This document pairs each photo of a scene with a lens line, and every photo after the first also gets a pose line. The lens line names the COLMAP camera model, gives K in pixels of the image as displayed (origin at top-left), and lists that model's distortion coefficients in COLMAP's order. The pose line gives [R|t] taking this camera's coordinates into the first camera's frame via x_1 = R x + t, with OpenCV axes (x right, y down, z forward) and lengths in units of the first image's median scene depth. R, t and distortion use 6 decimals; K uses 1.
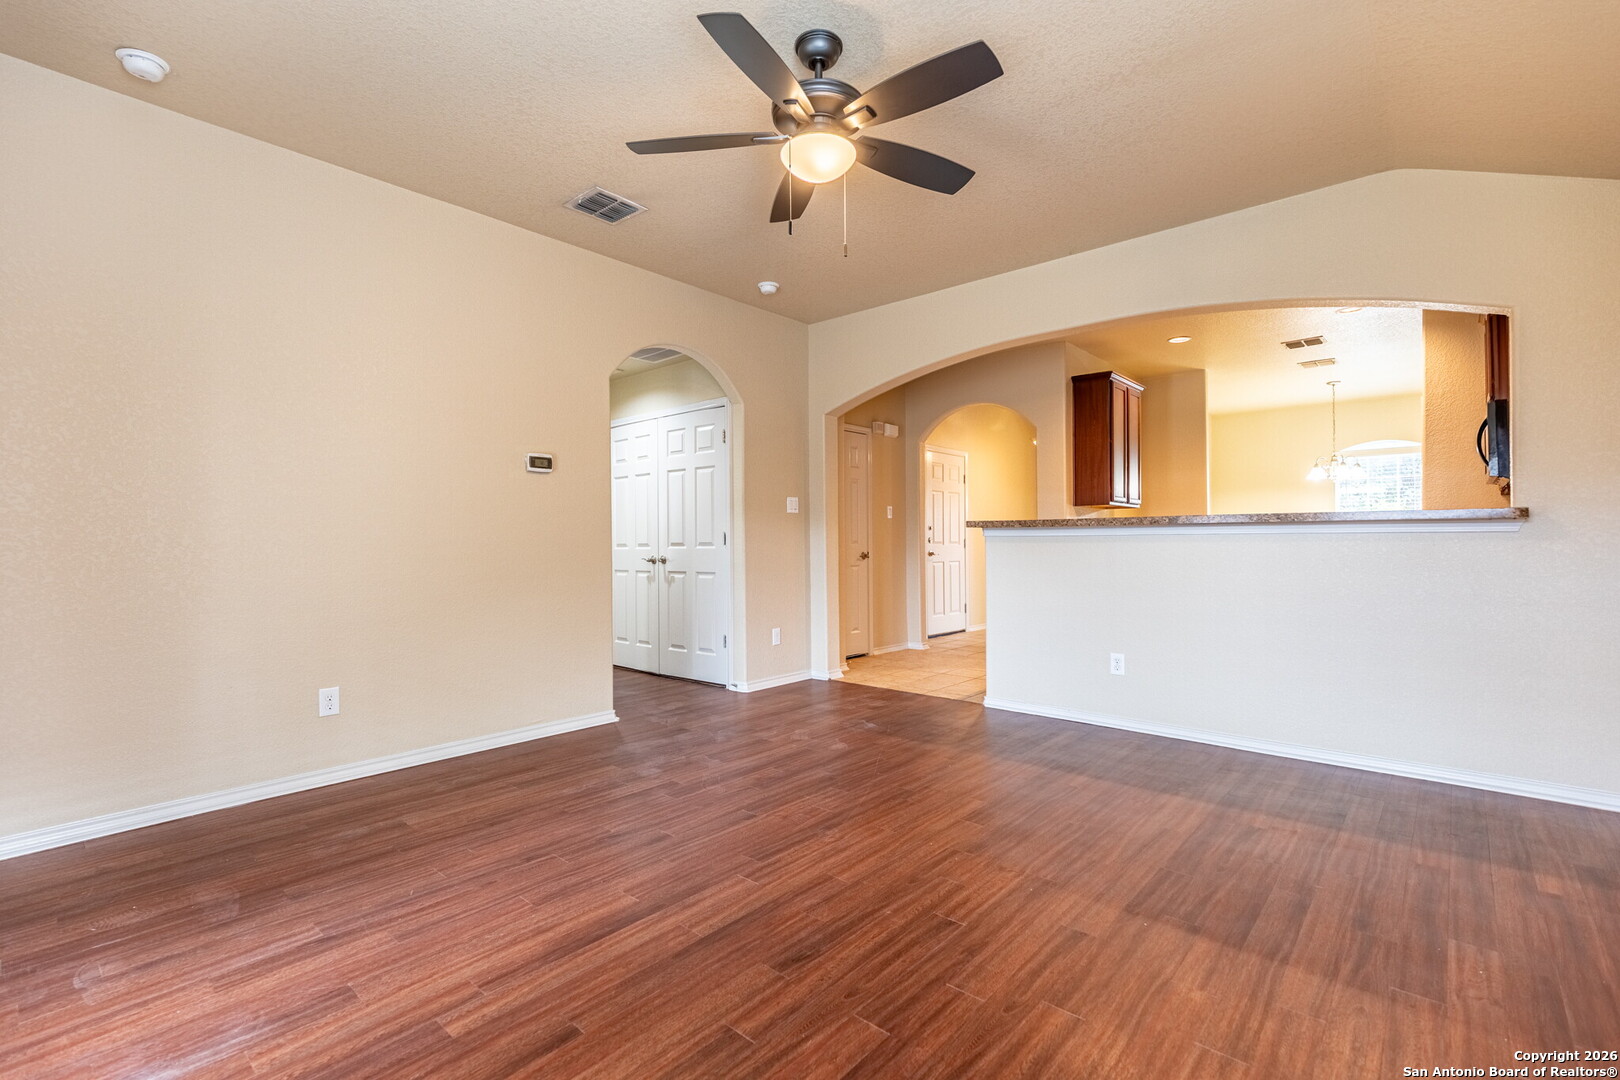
lens RADIAL K [[730.2, 0, 812.0], [0, 730.2, 537.3], [0, 0, 1]] dist [0.005994, -0.000275]
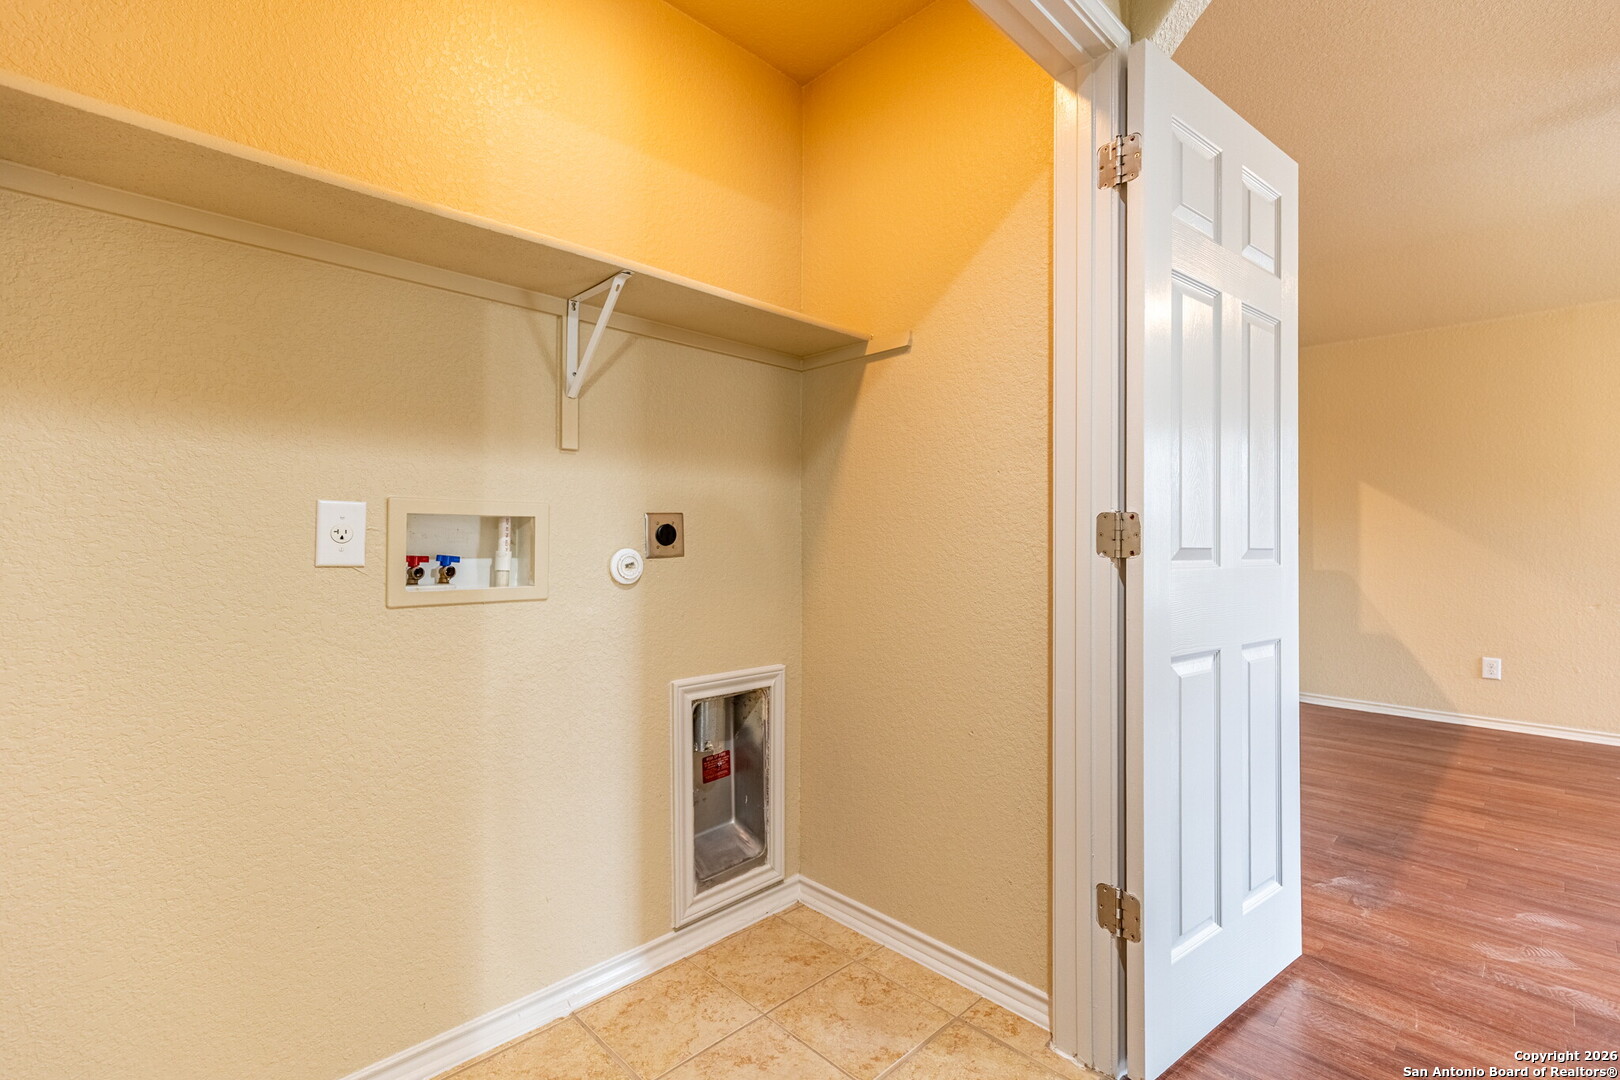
lens RADIAL K [[730.2, 0, 805.1], [0, 730.2, 542.4], [0, 0, 1]] dist [0.005994, -0.000275]
pose [[0.079701, 0.007478, 0.996791, -1.005908], [-0.012589, 0.999900, -0.006495, 0.021328], [-0.996739, -0.012031, 0.079787, 2.717216]]
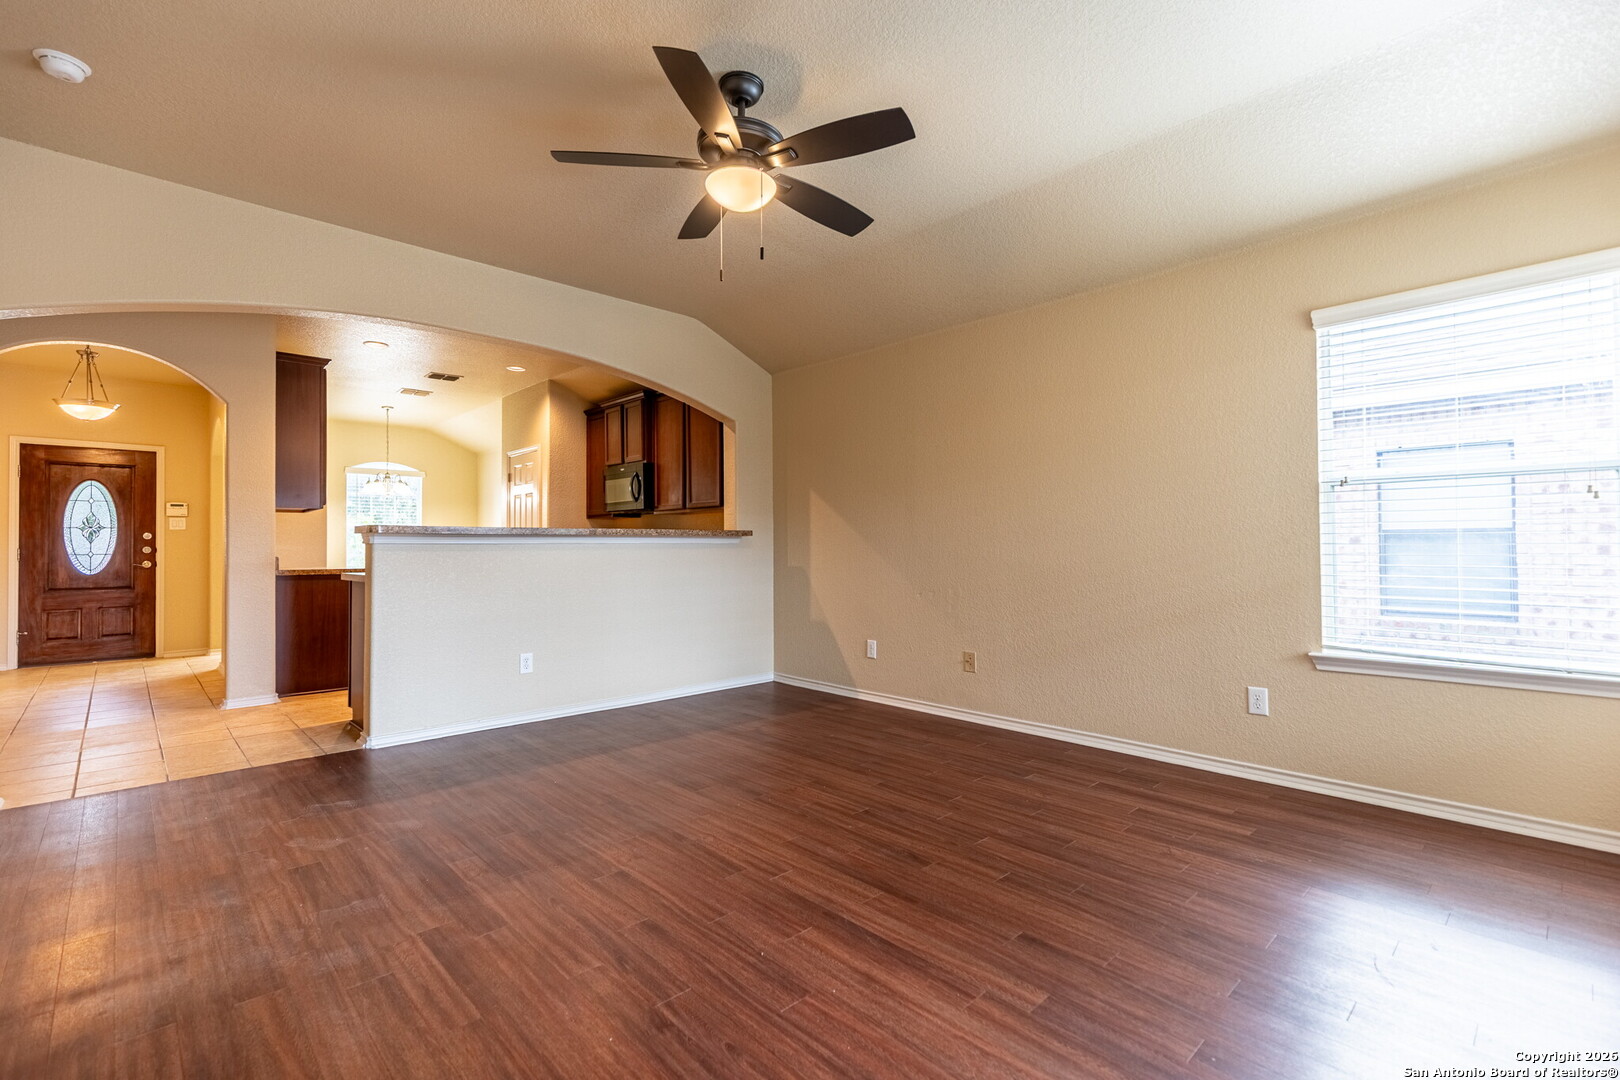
lens RADIAL K [[730.2, 0, 813.1], [0, 730.2, 543.0], [0, 0, 1]] dist [0.005994, -0.000275]
pose [[0.083817, 0.008909, 0.996441, -1.215641], [-0.000576, 0.999960, -0.008892, 0.008903], [-0.996481, 0.000171, 0.083819, 0.944572]]
